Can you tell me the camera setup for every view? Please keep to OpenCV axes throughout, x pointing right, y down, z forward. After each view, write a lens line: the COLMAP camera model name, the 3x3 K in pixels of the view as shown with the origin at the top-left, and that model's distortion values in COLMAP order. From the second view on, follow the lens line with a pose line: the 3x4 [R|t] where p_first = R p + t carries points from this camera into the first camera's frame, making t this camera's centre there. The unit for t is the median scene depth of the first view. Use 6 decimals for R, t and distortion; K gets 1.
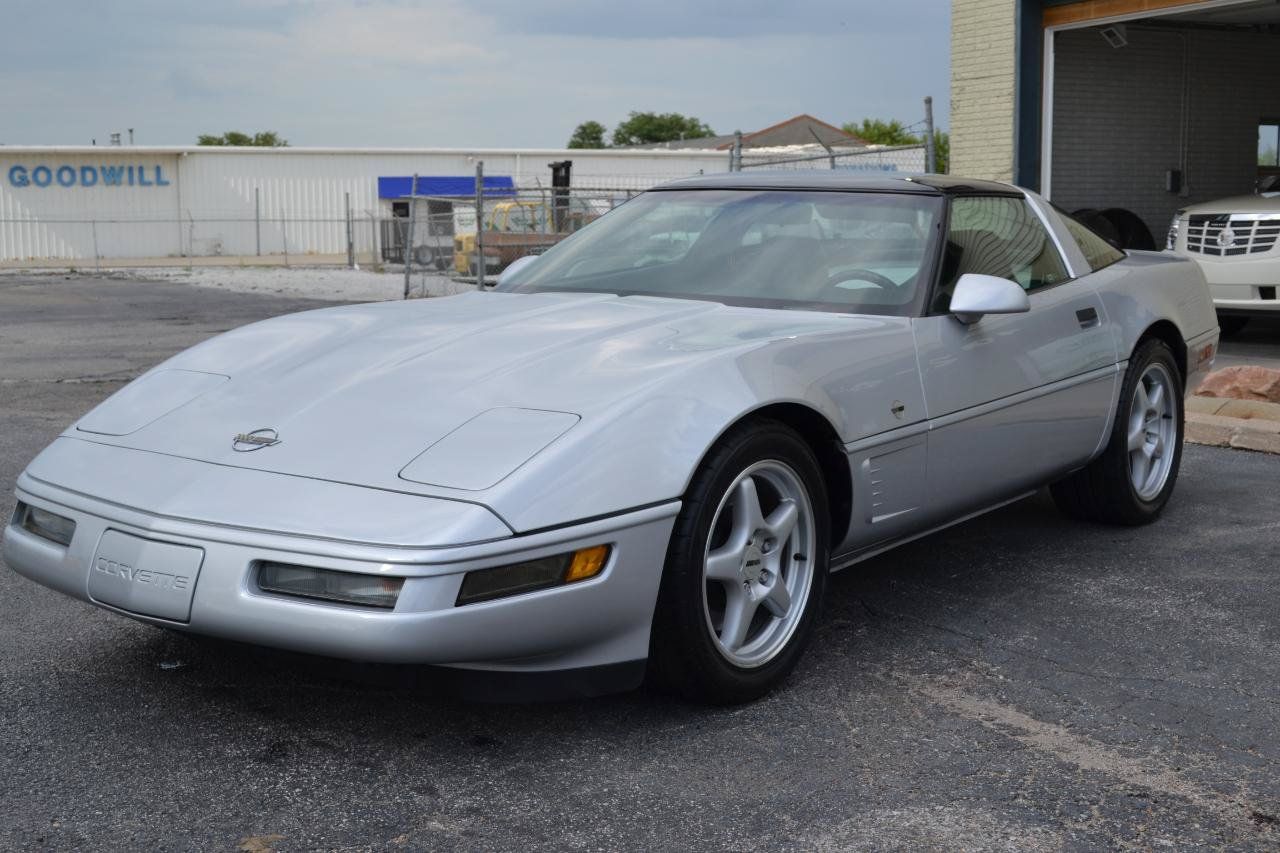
lens RADIAL K [[1618.5, 0, 507.2], [0, 1618.5, 426.7], [0, 0, 1]] dist [-0.030231, -0.006059]
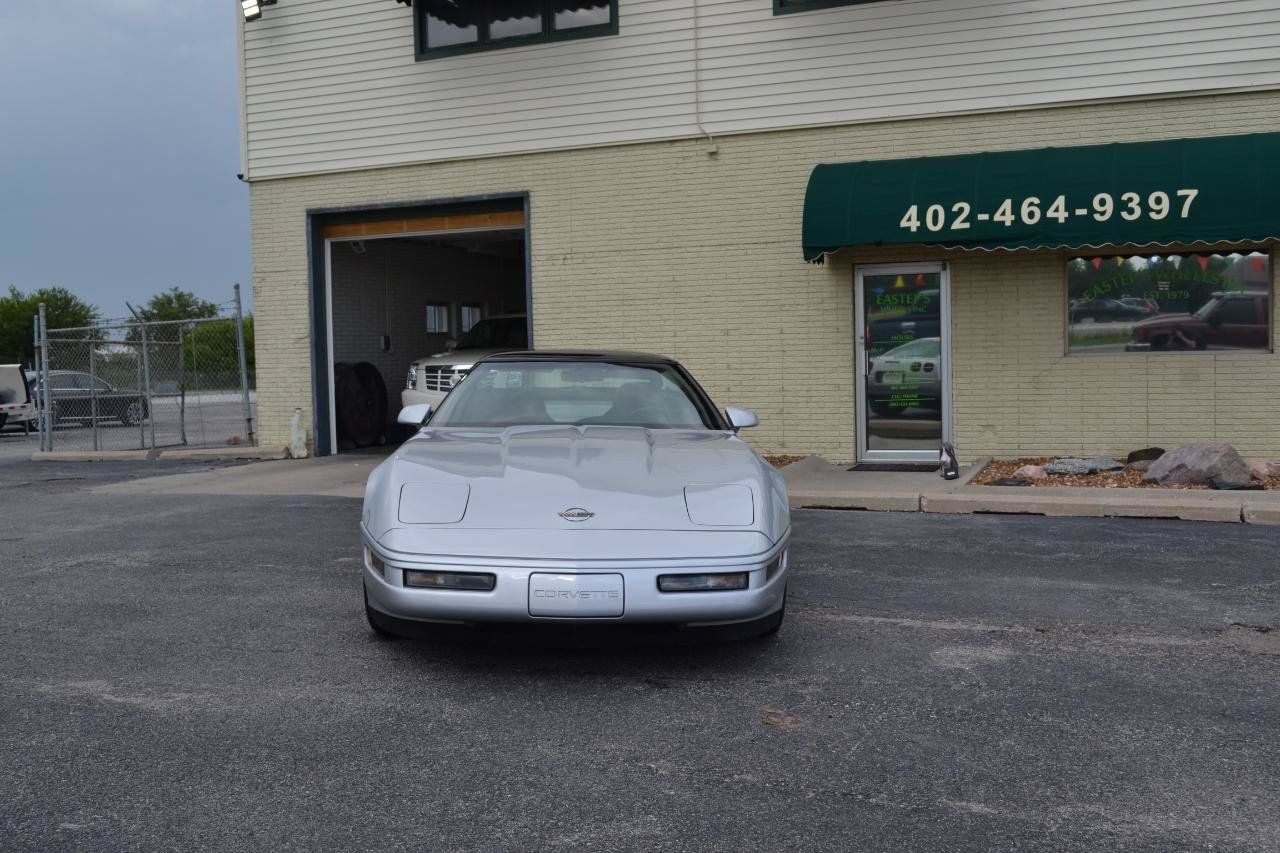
lens RADIAL K [[1299.2, 0, 504.6], [0, 1299.2, 424.5], [0, 0, 1]] dist [-0.023558, -0.013792]
pose [[0.804007, -0.039402, 0.593312, -0.237076], [0.088728, 0.994581, -0.054187, -0.004418], [-0.587962, 0.096210, 0.803146, -0.016280]]
